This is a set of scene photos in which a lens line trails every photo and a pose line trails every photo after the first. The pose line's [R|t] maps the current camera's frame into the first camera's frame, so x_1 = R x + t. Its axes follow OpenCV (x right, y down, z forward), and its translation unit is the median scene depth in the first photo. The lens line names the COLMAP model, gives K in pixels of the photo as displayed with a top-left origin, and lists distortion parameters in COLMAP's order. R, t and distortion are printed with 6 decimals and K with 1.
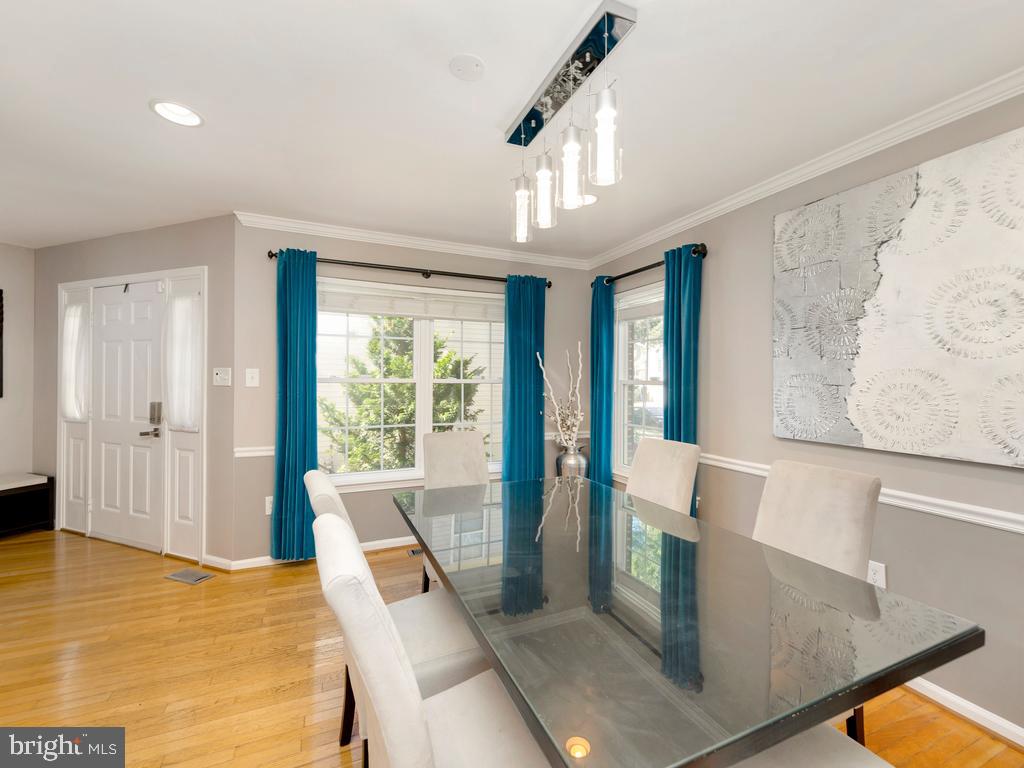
lens RADIAL K [[421.2, 0, 507.8], [0, 421.2, 380.6], [0, 0, 1]] dist [0.007973, -0.002339]
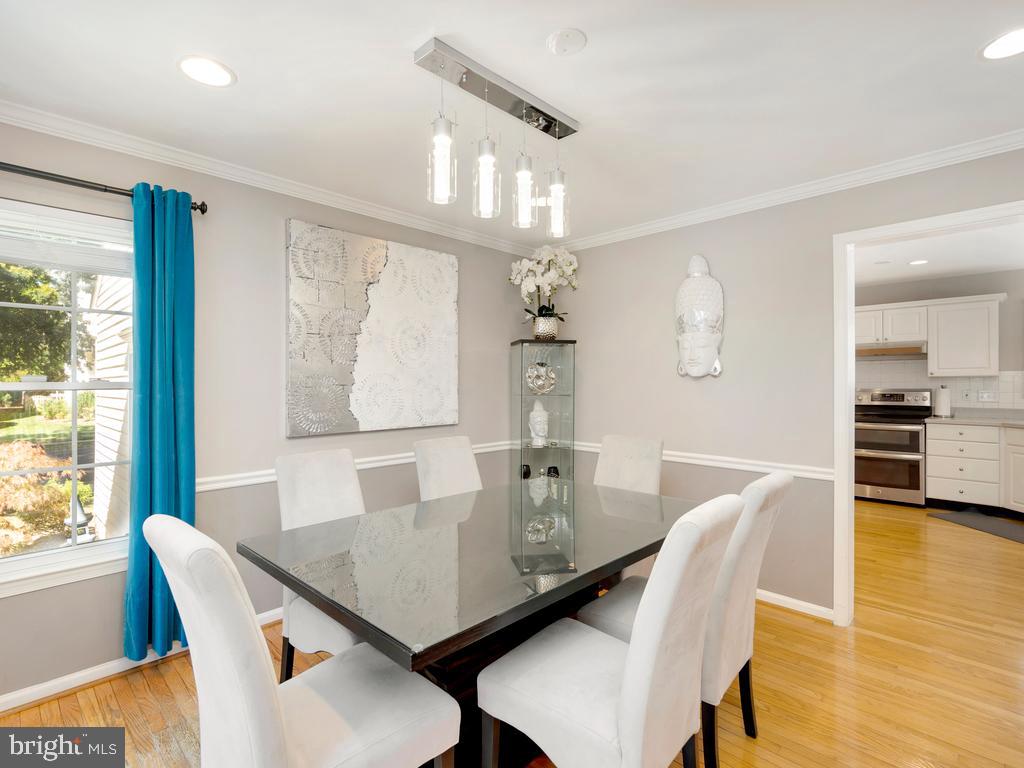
lens RADIAL K [[508.9, 0, 510.3], [0, 508.9, 382.9], [0, 0, 1]] dist [-0.001033, -0.000198]
pose [[-0.370304, -0.007747, 0.928878, -0.812242], [0.000144, 0.999965, 0.008397, -0.008181], [-0.928911, 0.003243, -0.370290, 1.127893]]
